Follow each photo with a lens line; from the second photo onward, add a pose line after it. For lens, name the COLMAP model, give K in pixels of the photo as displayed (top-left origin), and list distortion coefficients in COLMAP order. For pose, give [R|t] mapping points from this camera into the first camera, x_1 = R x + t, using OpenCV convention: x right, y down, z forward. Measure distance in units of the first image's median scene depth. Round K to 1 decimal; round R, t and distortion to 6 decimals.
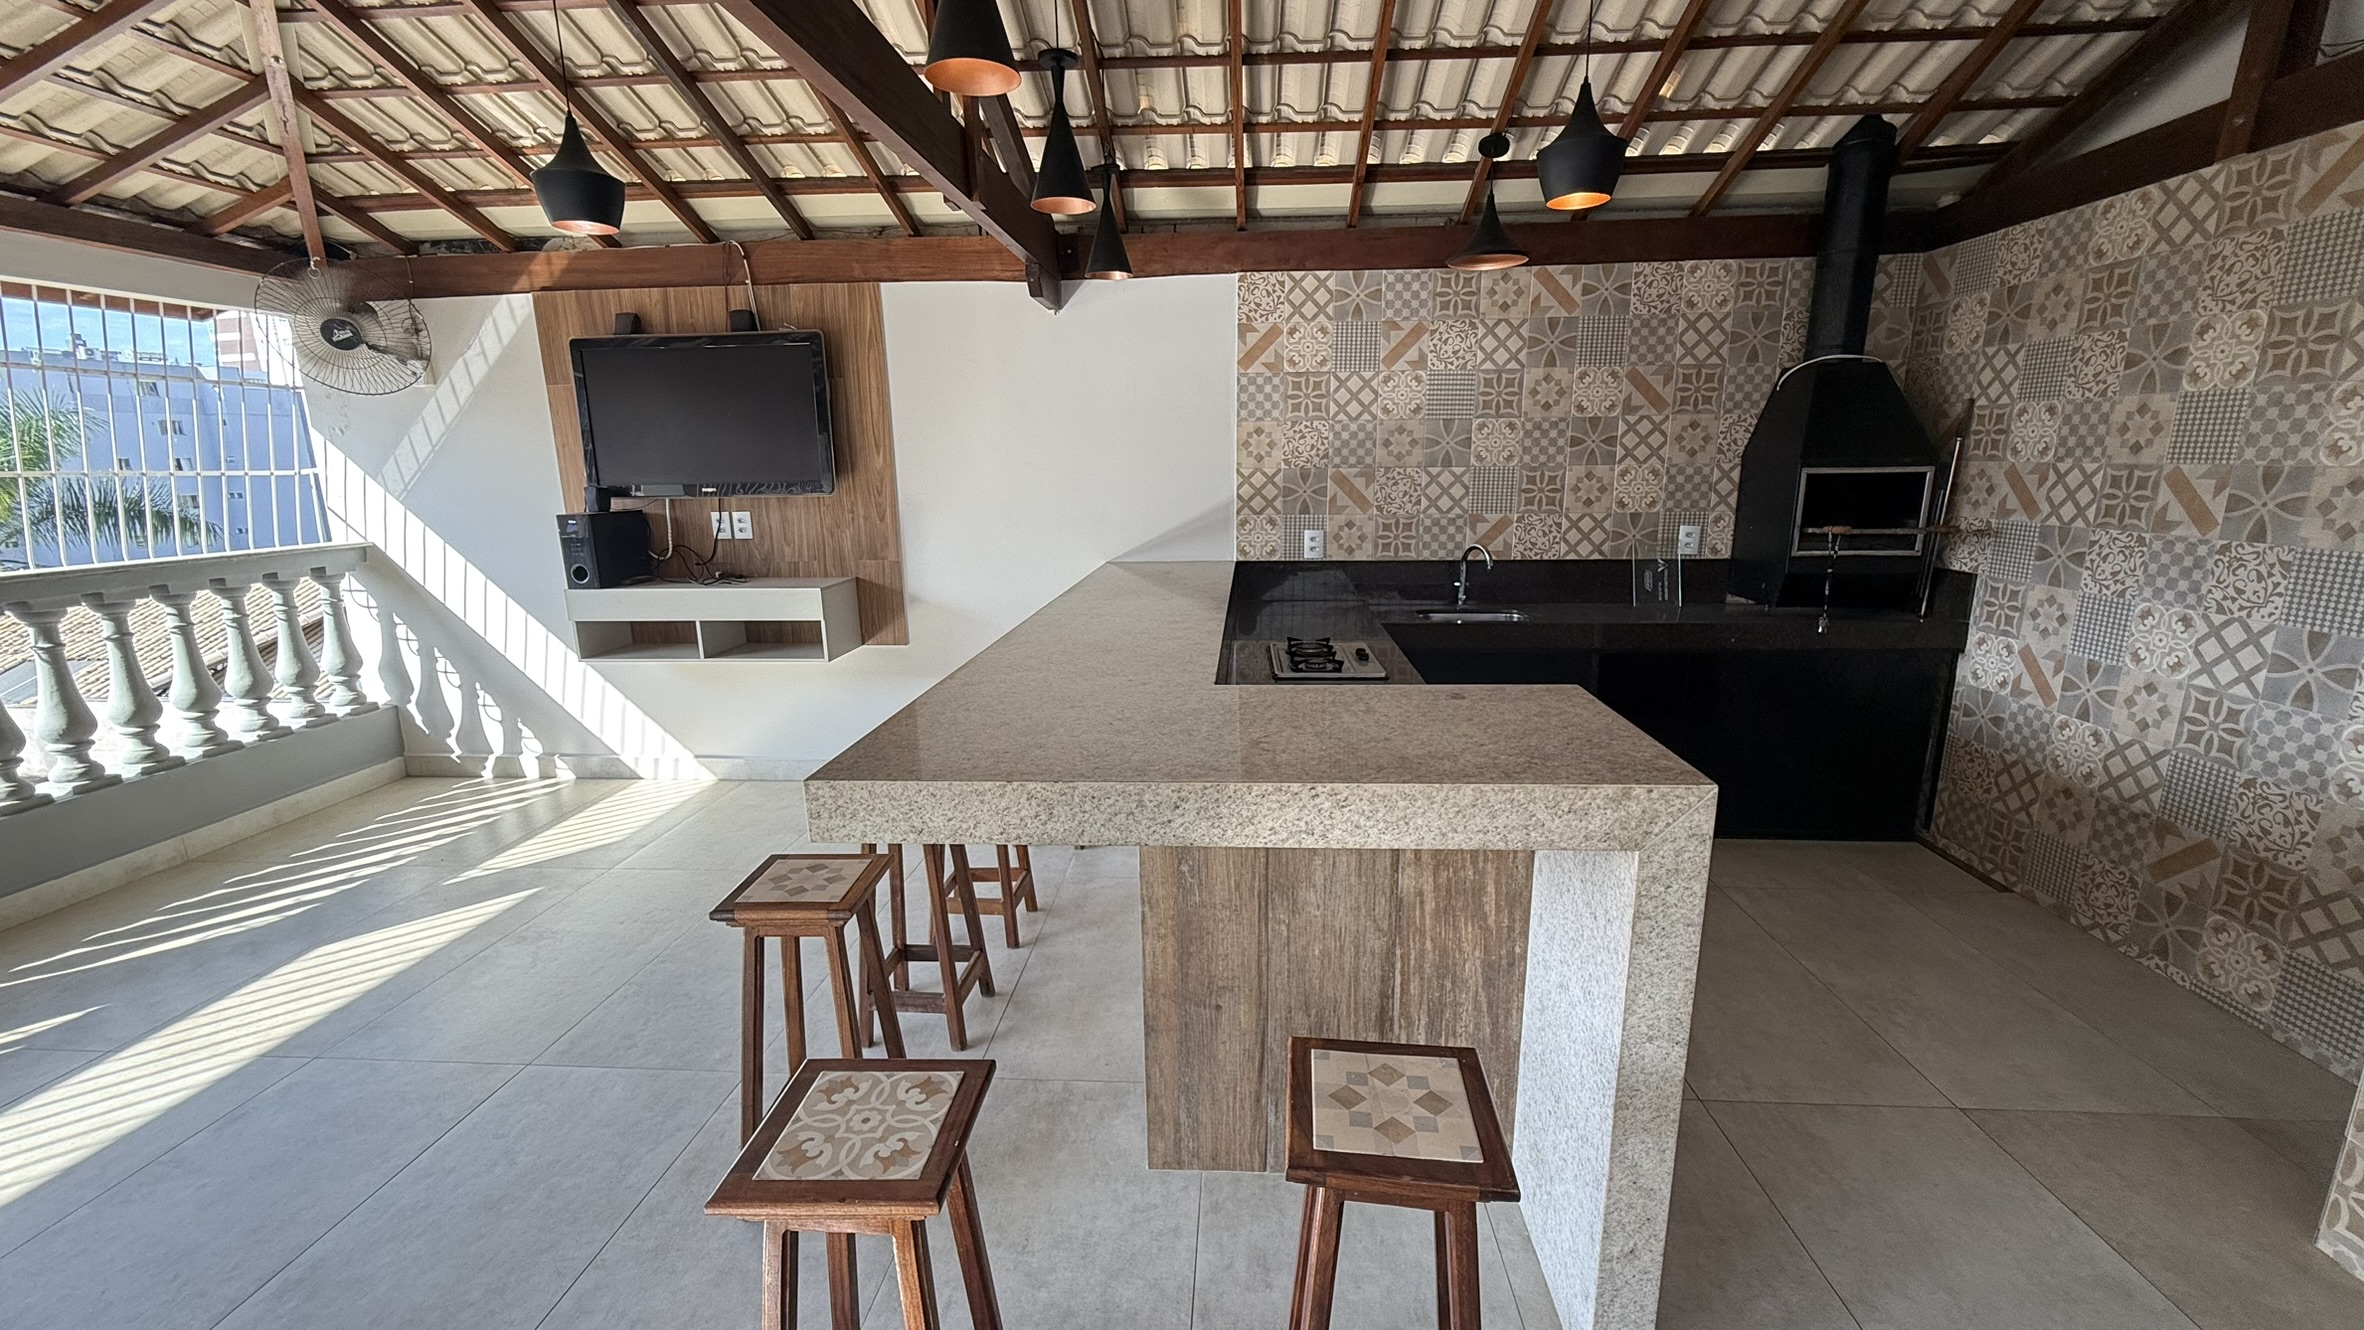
lens RADIAL K [[931.0, 0, 1172.0], [0, 931.0, 665.6], [0, 0, 1]] dist [-0.000354, 0.001301]
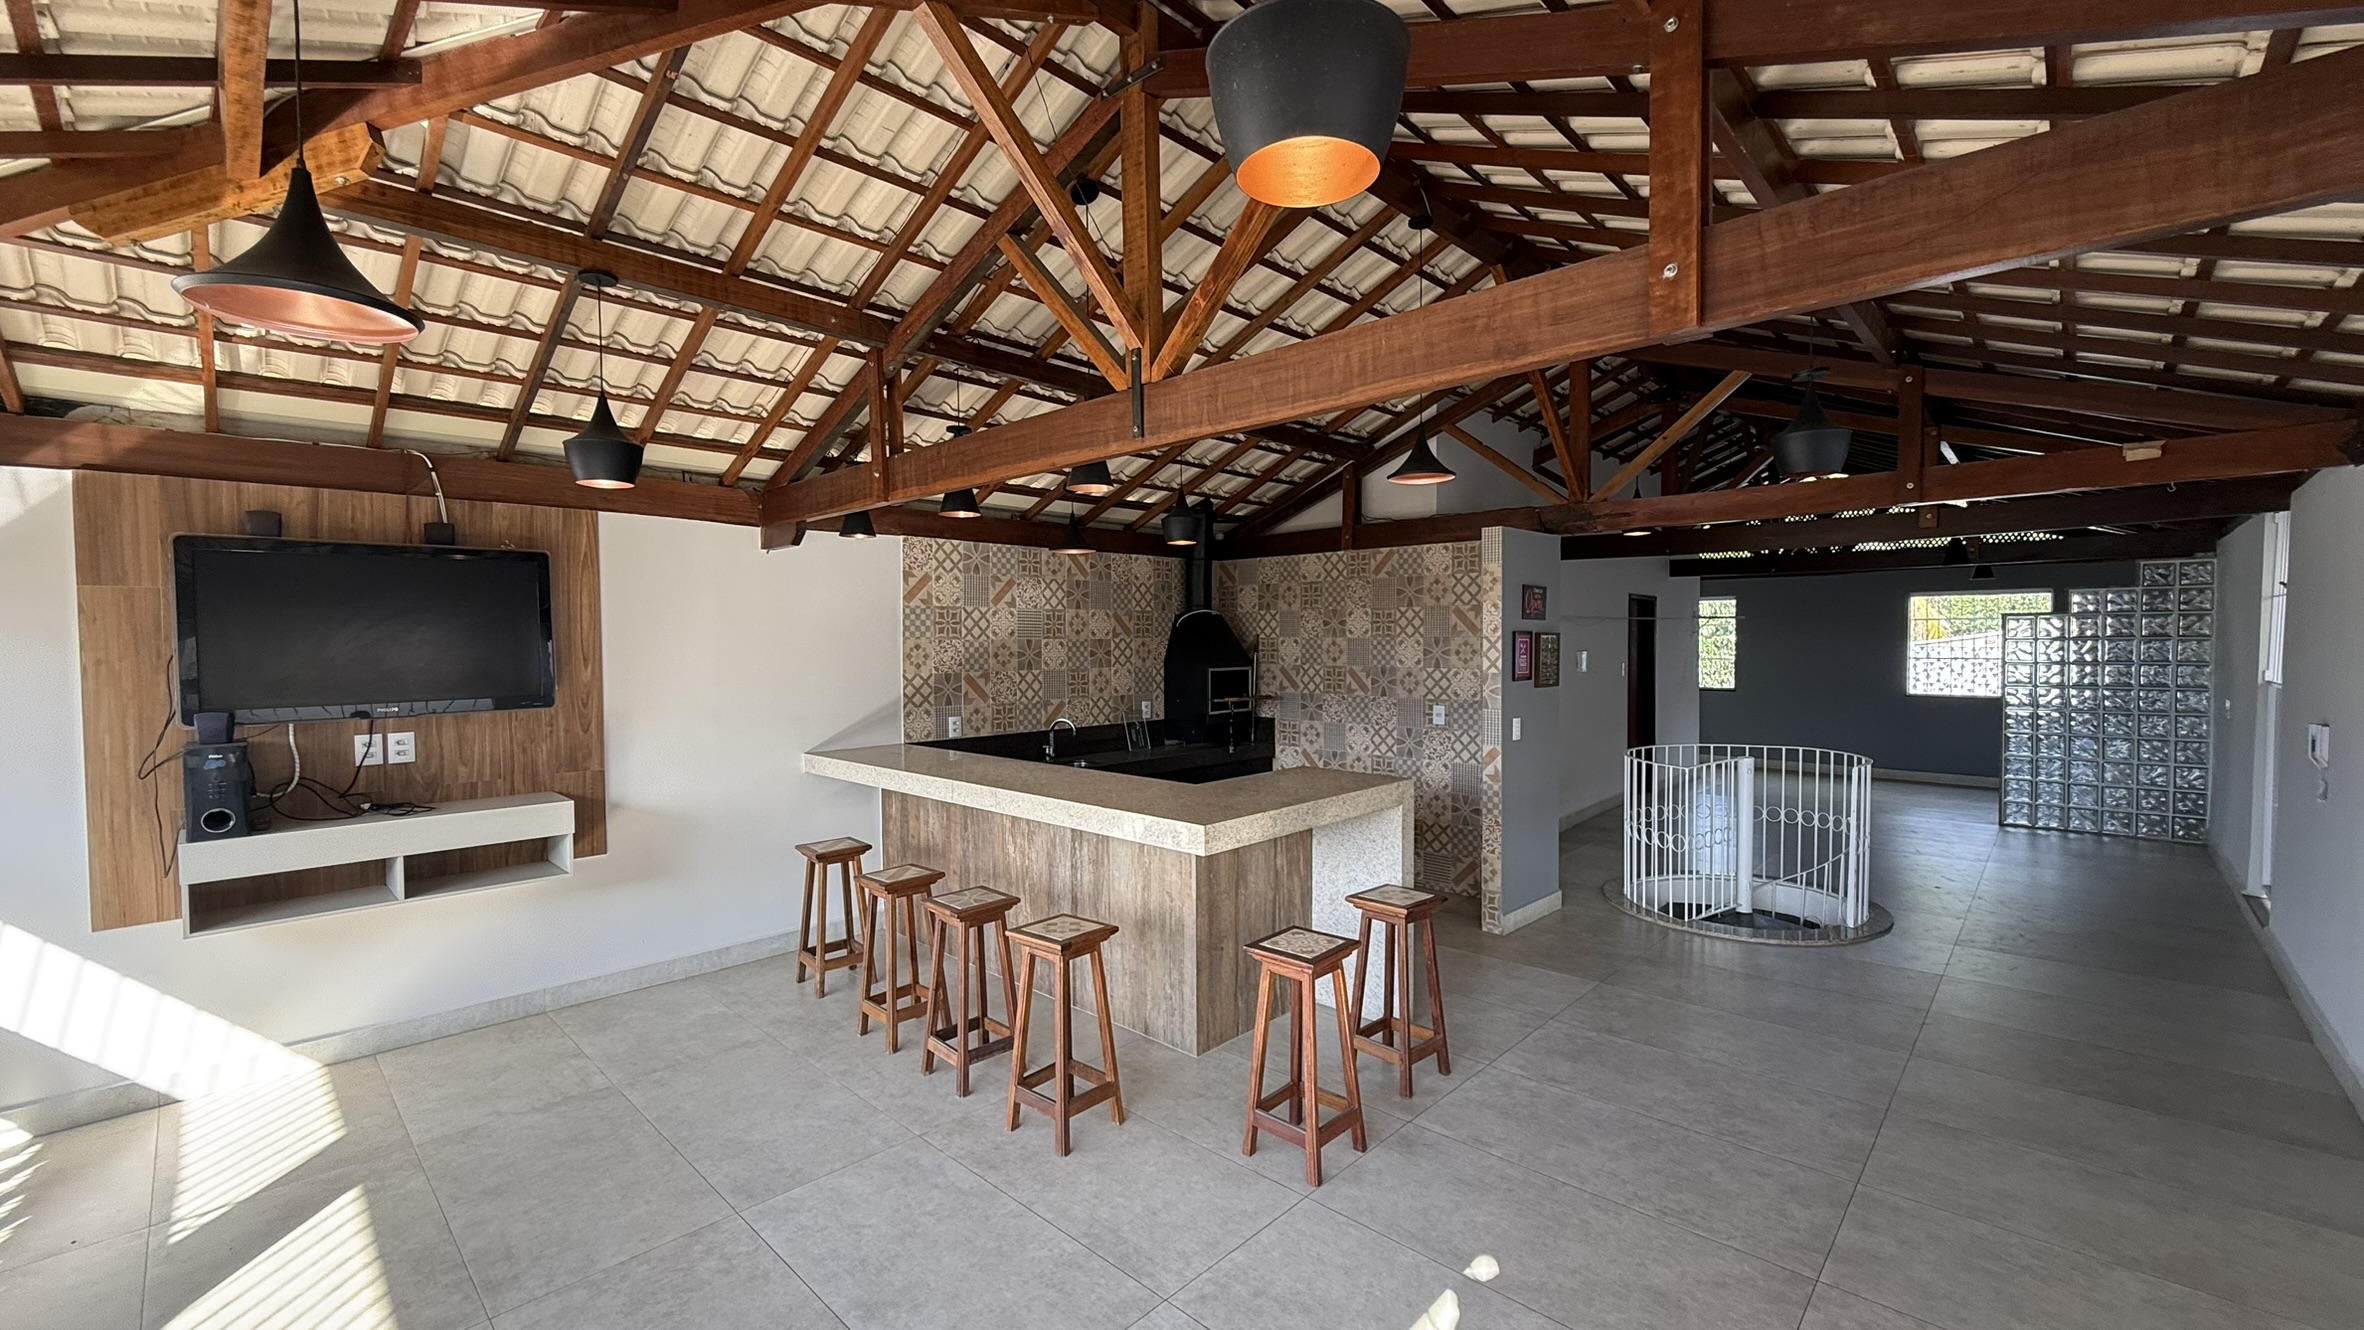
lens RADIAL K [[931.0, 0, 1162.7], [0, 931.0, 675.1], [0, 0, 1]] dist [-0.000354, 0.001301]
pose [[0.659577, -0.021564, 0.751327, -0.719233], [0.164638, 0.979459, -0.116422, 0.005742], [-0.733384, 0.200486, 0.649579, -0.141878]]
